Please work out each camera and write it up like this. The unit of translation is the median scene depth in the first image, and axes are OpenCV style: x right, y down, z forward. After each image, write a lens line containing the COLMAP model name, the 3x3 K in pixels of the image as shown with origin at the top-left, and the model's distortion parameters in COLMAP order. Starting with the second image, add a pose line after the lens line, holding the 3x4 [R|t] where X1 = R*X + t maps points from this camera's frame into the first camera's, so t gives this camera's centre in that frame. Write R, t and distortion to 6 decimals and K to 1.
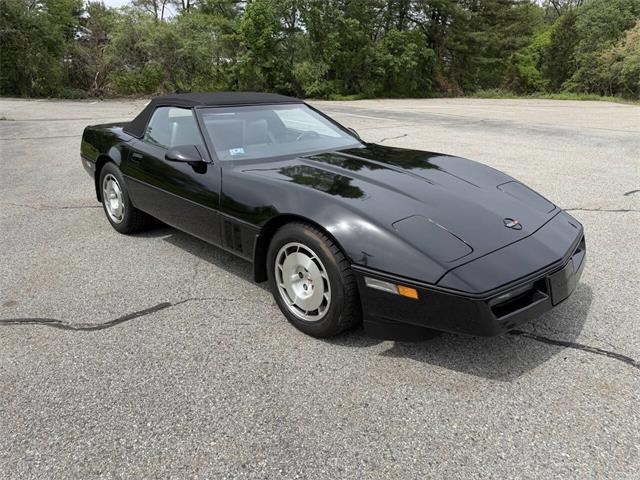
lens RADIAL K [[460.7, 0, 320.0], [0, 460.7, 240.0], [0, 0, 1]] dist [0.017626, -0.019221]
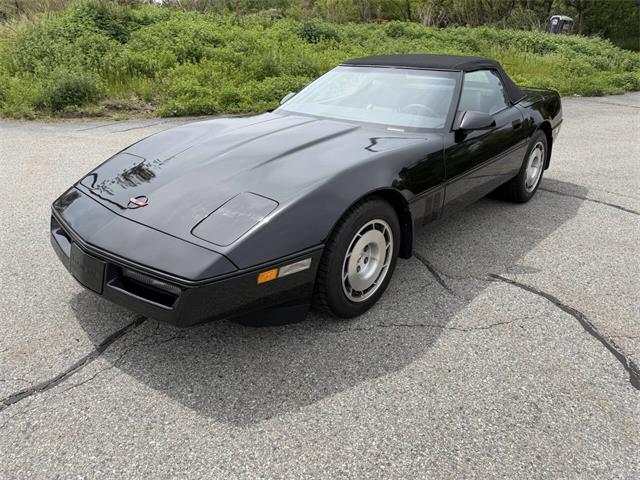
lens RADIAL K [[460.7, 0, 320.0], [0, 460.7, 240.0], [0, 0, 1]] dist [0.017626, -0.019221]
pose [[0.056020, 0.401220, -0.914267, 0.141056], [-0.339969, 0.868651, 0.360371, -0.045475], [0.938767, 0.290635, 0.185064, 0.129268]]
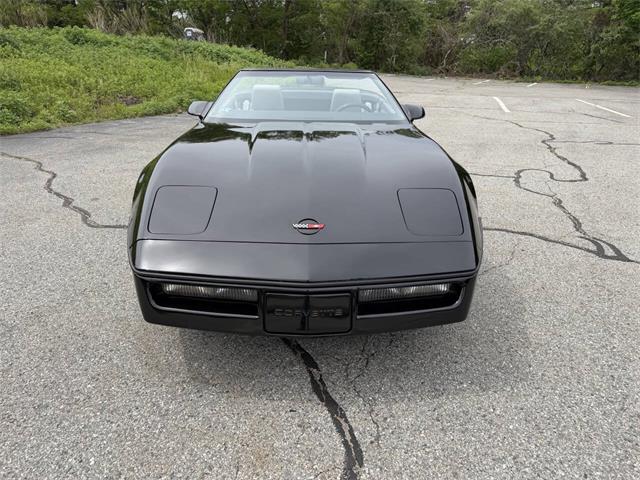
lens RADIAL K [[460.7, 0, 320.0], [0, 460.7, 240.0], [0, 0, 1]] dist [0.017626, -0.019221]
pose [[0.723641, 0.271061, -0.634720, 0.101629], [-0.247303, 0.960419, 0.128204, -0.012773], [0.644348, 0.064194, 0.762033, 0.045629]]
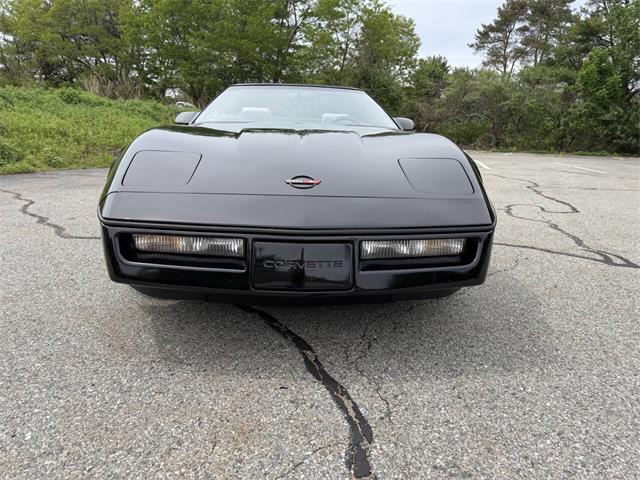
lens RADIAL K [[459.9, 0, 313.1], [0, 459.9, 238.8], [0, 0, 1]] dist [0.010662, -0.010659]
pose [[0.736451, 0.169505, -0.654910, 0.098071], [-0.250865, 0.967503, -0.031689, 0.007347], [0.628256, 0.187632, 0.755042, 0.054377]]
